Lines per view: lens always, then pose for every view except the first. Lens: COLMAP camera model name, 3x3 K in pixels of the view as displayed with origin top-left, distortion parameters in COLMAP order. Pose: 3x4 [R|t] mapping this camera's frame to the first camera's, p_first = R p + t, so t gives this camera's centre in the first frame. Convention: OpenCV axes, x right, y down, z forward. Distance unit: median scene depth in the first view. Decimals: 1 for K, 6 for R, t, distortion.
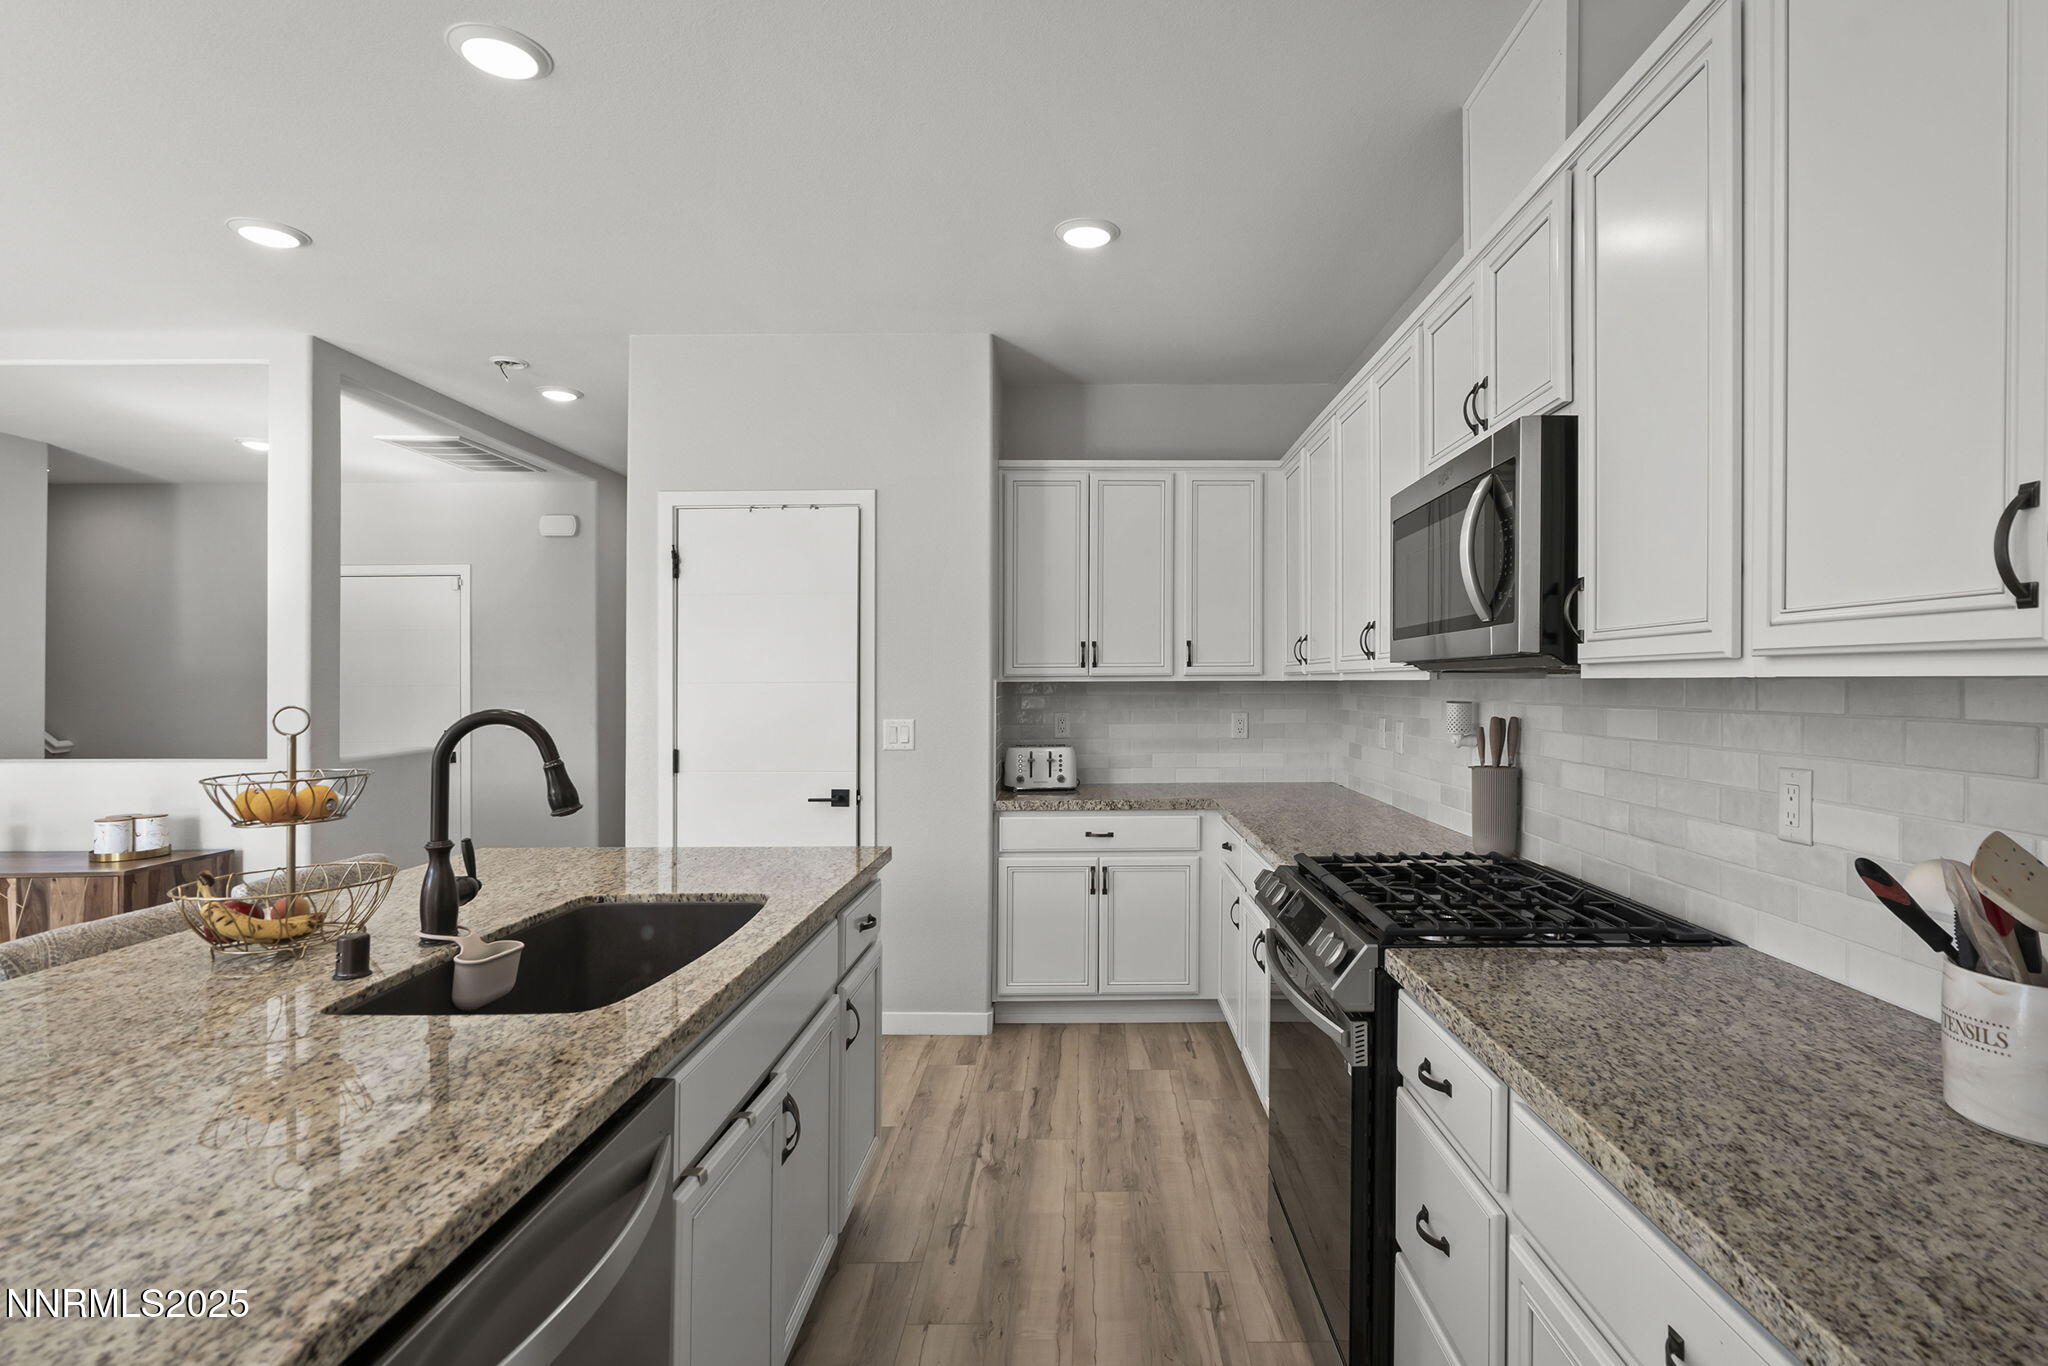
lens RADIAL K [[1067.2, 0, 1024.0], [0, 1067.2, 683.0], [0, 0, 1]] dist [0.000268, 0.000260]
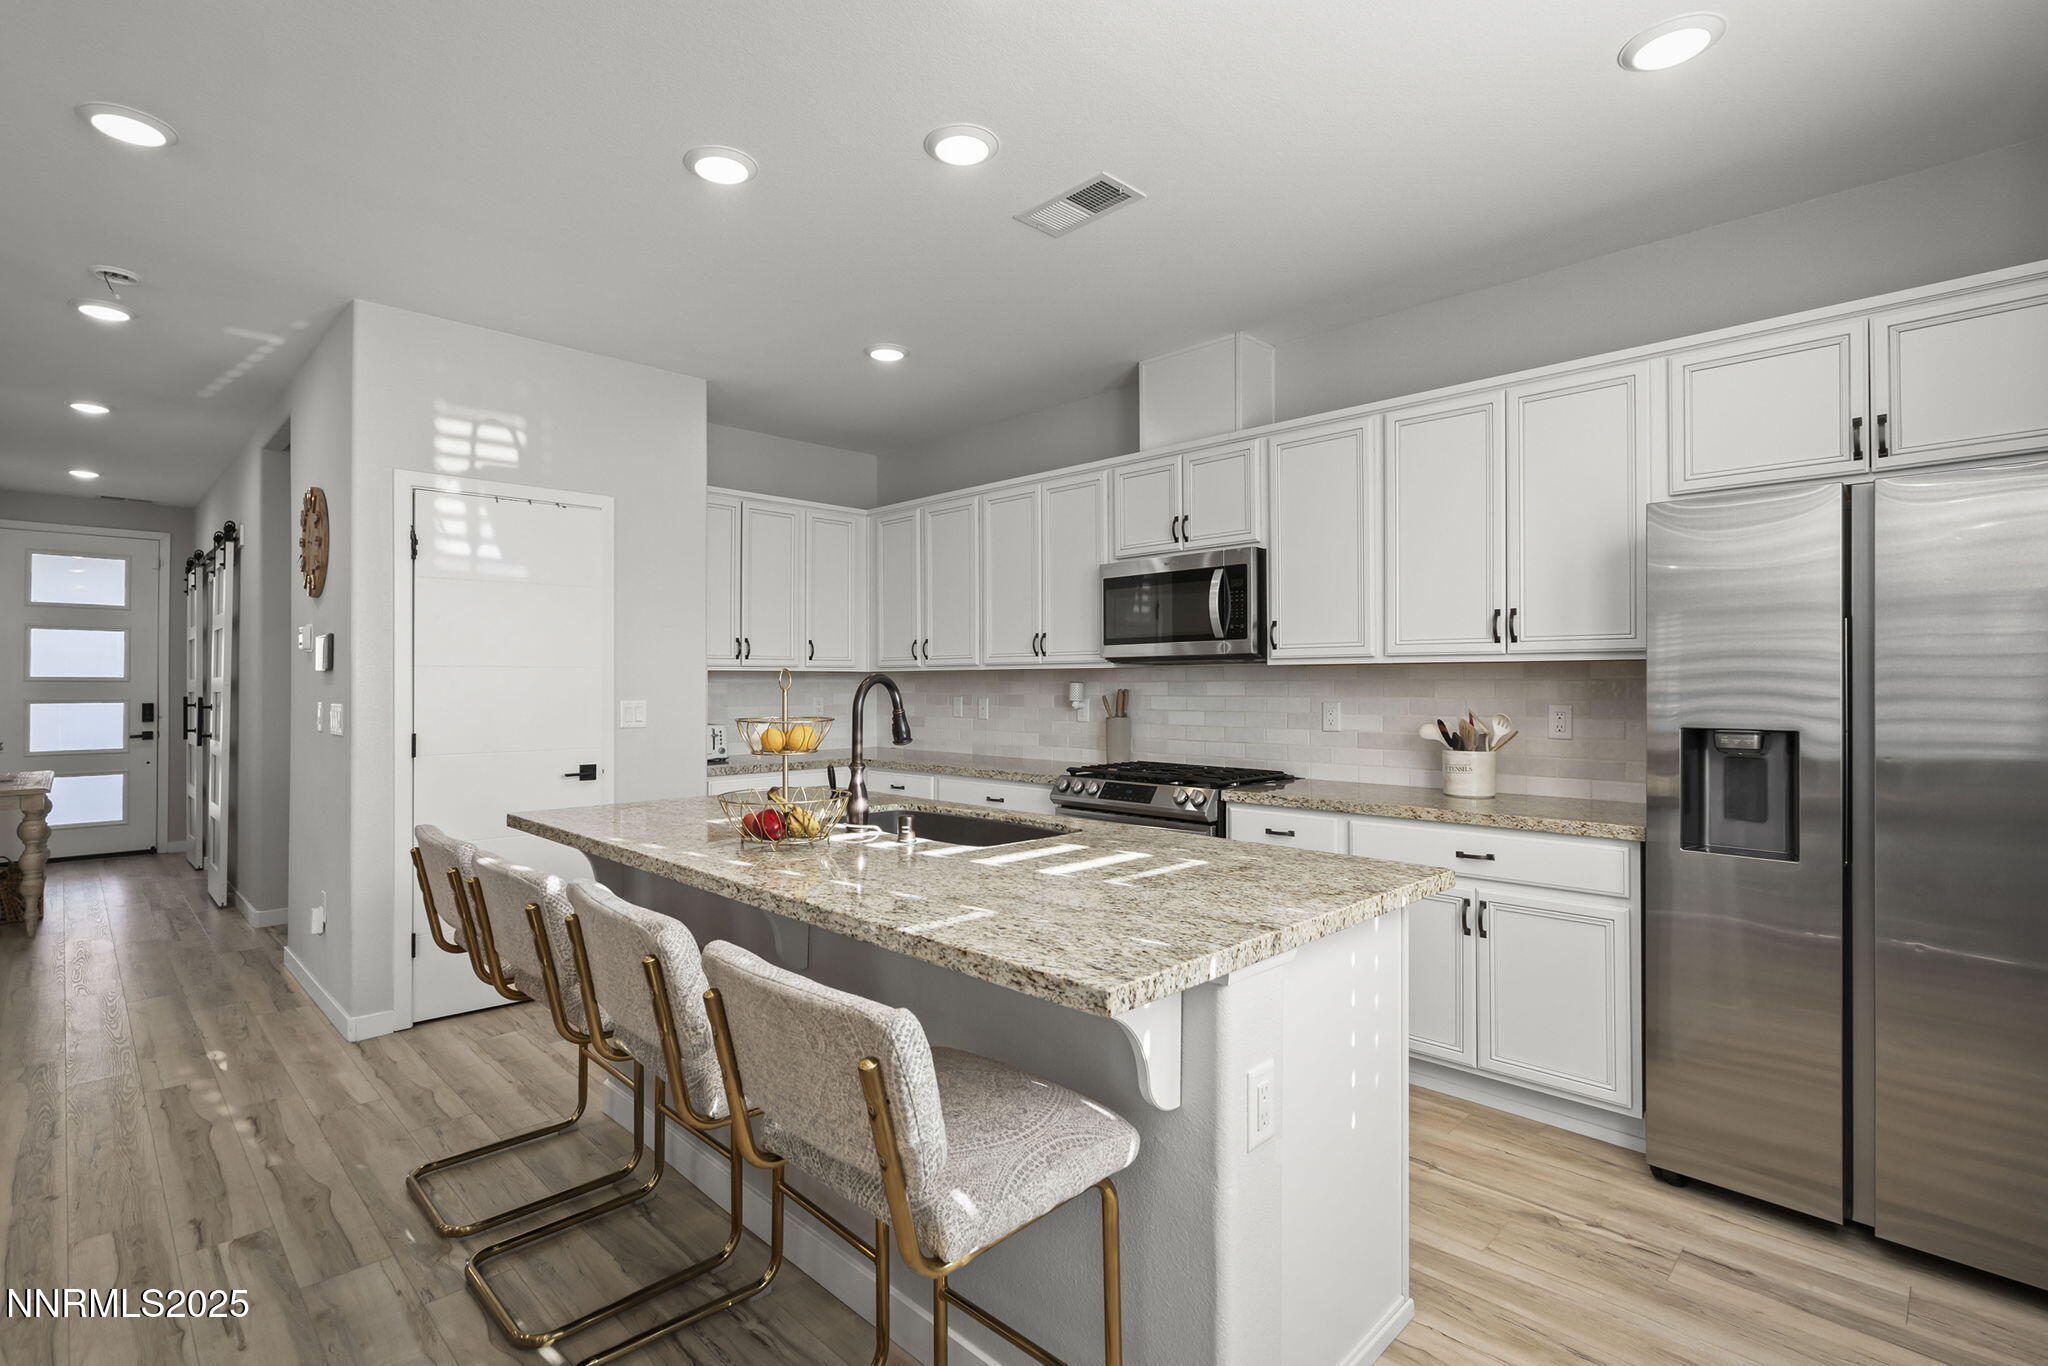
lens RADIAL K [[1044.9, 0, 1024.0], [0, 1044.9, 683.0], [0, 0, 1]] dist [-0.001760, 0.000008]
pose [[0.700061, 0.004000, 0.714072, -0.930104], [-0.000736, 0.999988, -0.004880, 0.030242], [-0.714083, 0.002891, 0.700055, -0.115006]]
